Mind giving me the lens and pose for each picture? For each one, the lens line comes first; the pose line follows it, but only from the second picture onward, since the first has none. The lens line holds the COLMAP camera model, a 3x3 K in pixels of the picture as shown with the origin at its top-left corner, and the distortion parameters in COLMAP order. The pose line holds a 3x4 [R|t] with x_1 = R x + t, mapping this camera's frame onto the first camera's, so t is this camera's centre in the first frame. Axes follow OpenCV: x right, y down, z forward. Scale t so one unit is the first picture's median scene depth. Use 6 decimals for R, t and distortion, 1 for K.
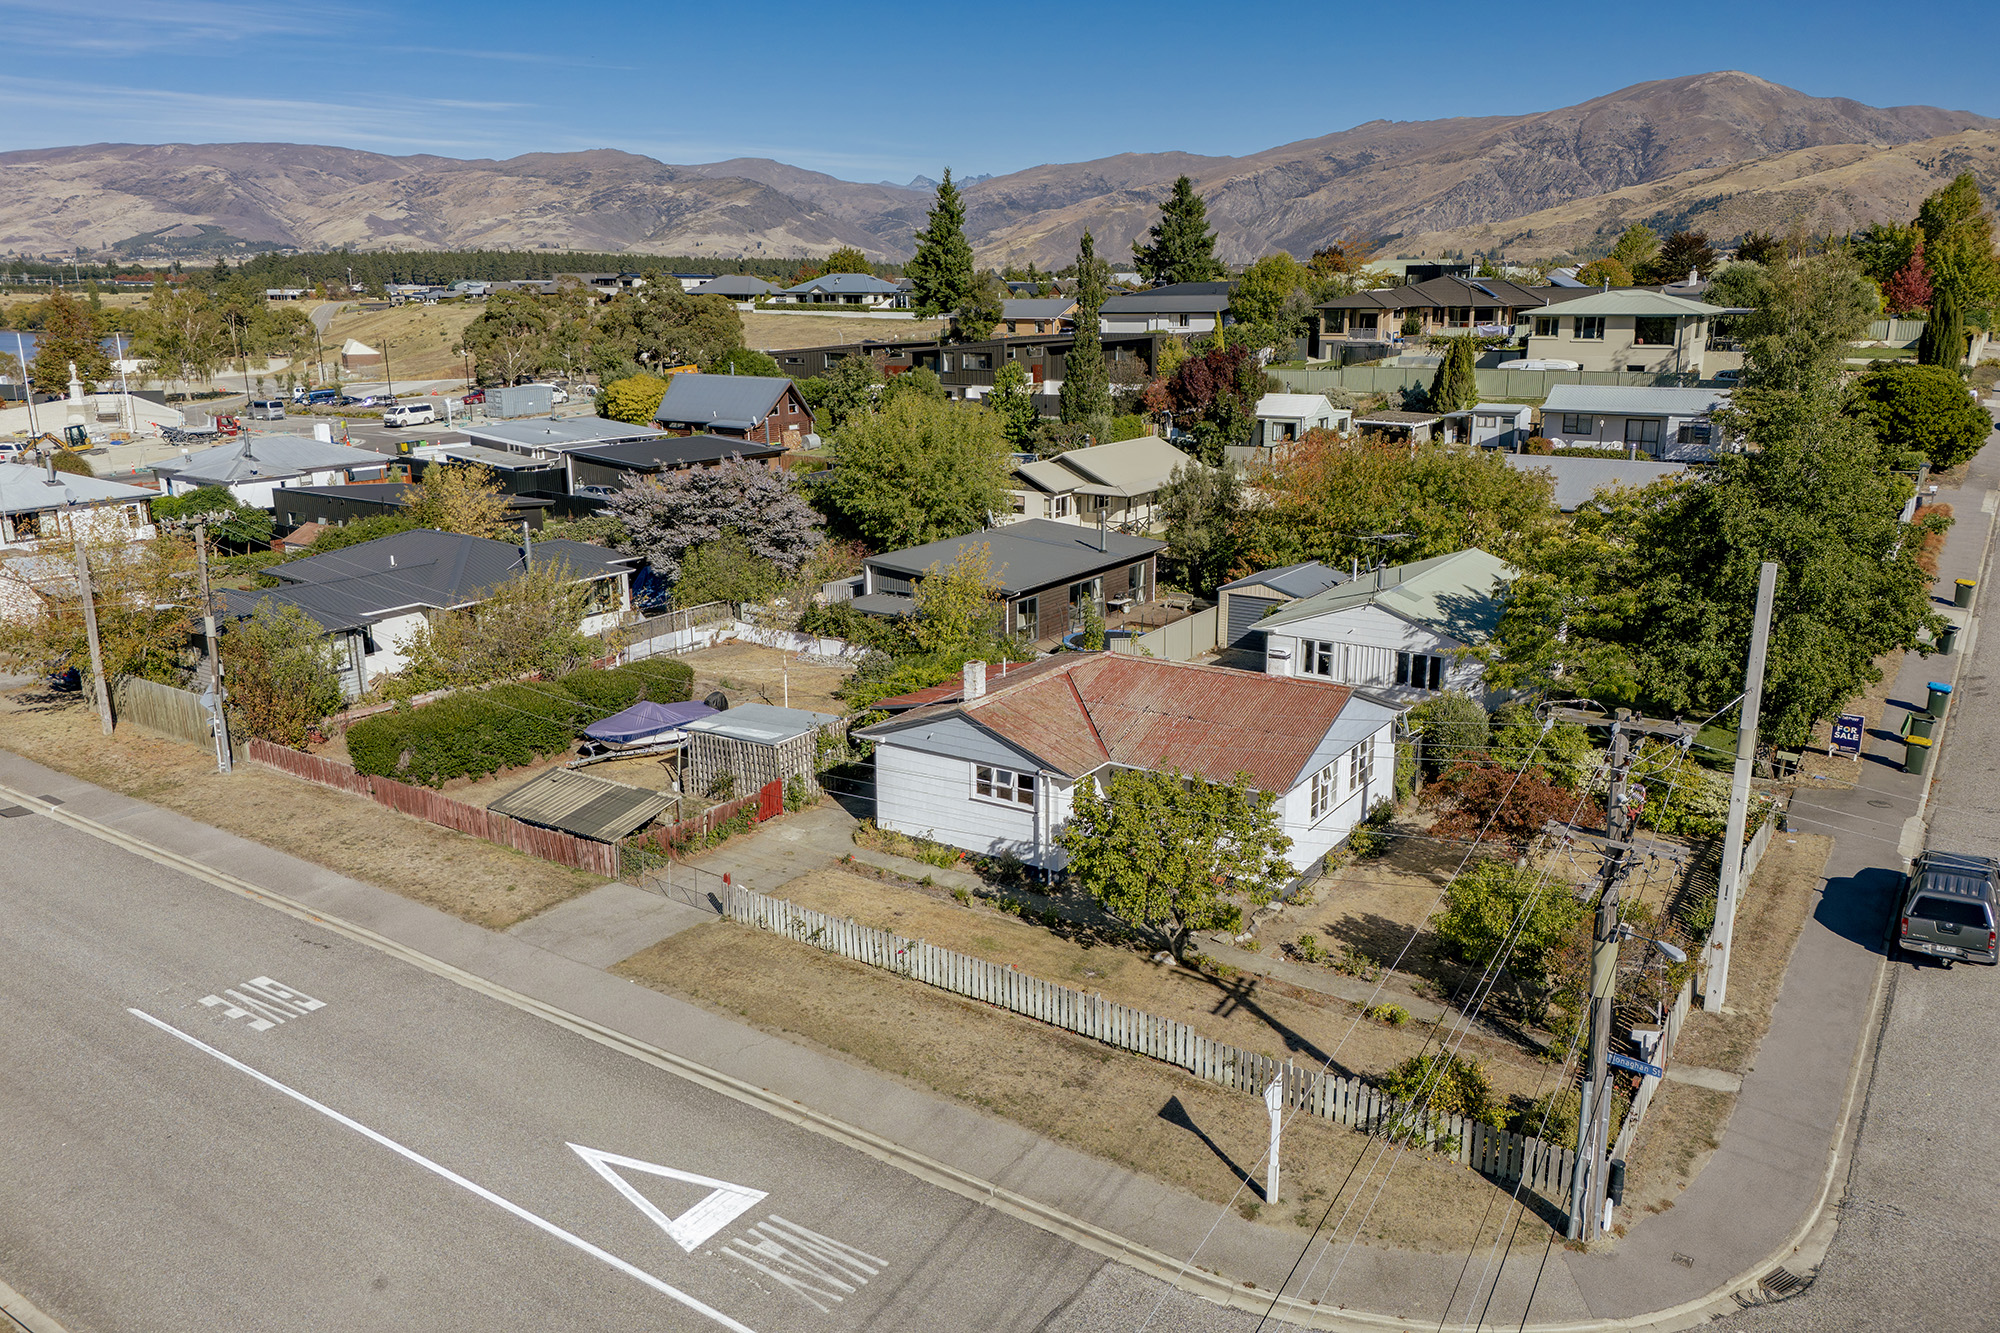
lens RADIAL K [[1469.6, 0, 1013.1], [0, 1469.6, 678.0], [0, 0, 1]] dist [0.069129, -0.065043]
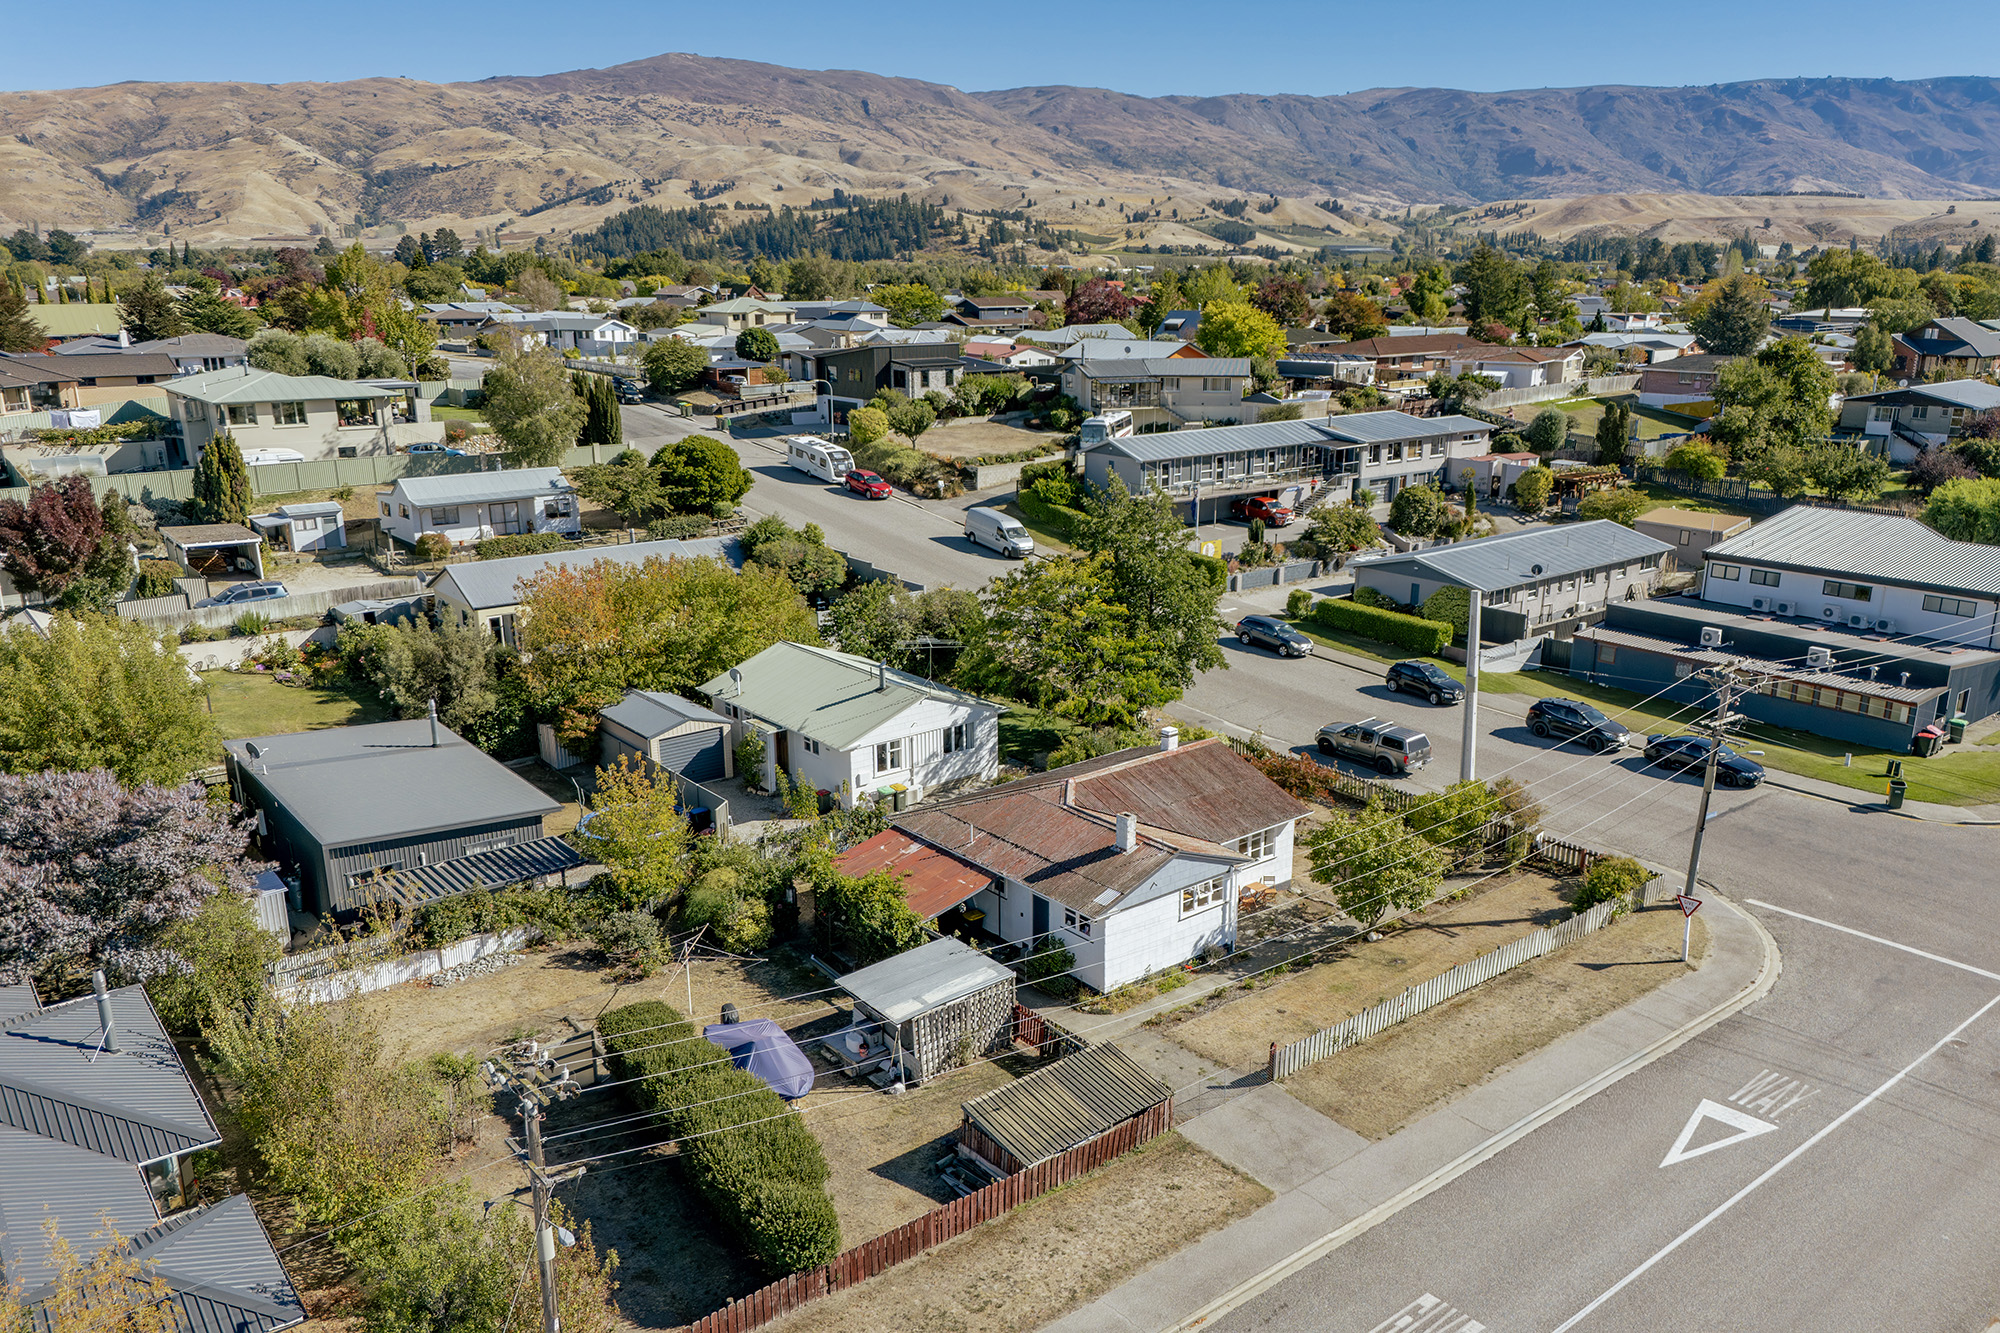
lens RADIAL K [[1469.6, 0, 1022.9], [0, 1469.6, 717.1], [0, 0, 1]] dist [0.069129, -0.065043]
pose [[0.288147, -0.274981, 0.917255, -0.420102], [0.244775, 0.947211, 0.207067, -0.132375], [-0.925773, 0.164856, 0.340245, 0.260860]]
